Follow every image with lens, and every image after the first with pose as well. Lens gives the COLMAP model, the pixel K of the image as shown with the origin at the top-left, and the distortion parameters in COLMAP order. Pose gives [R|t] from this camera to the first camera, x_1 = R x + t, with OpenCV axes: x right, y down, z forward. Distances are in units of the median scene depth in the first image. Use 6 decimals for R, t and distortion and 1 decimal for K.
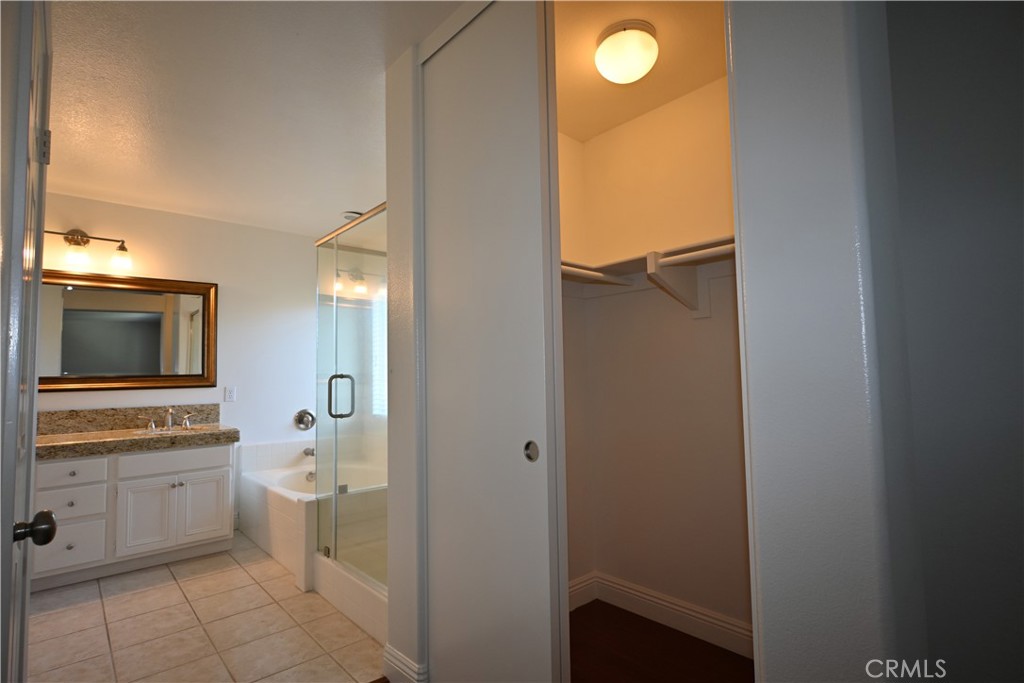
lens RADIAL K [[501.7, 0, 506.5], [0, 501.7, 343.9], [0, 0, 1]] dist [0.002472, 0.000468]
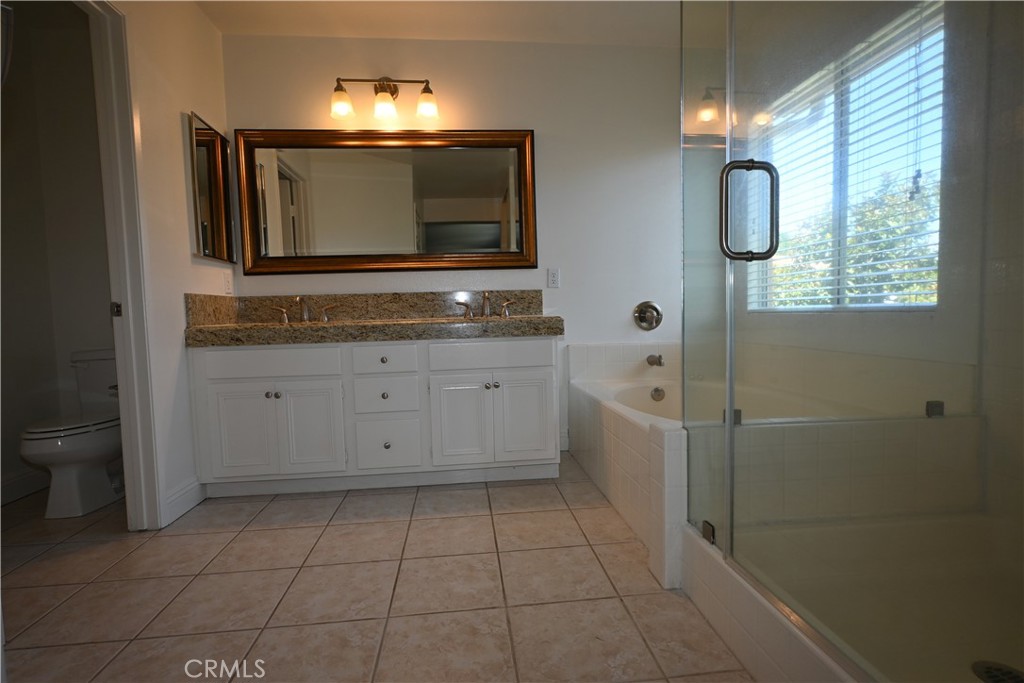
lens RADIAL K [[501.7, 0, 510.8], [0, 501.7, 344.9], [0, 0, 1]] dist [0.002472, 0.000468]
pose [[0.813118, 0.034656, -0.581066, -0.190298], [0.047837, 0.990871, 0.126039, 0.123082], [0.580130, -0.130281, 0.804038, 0.407081]]
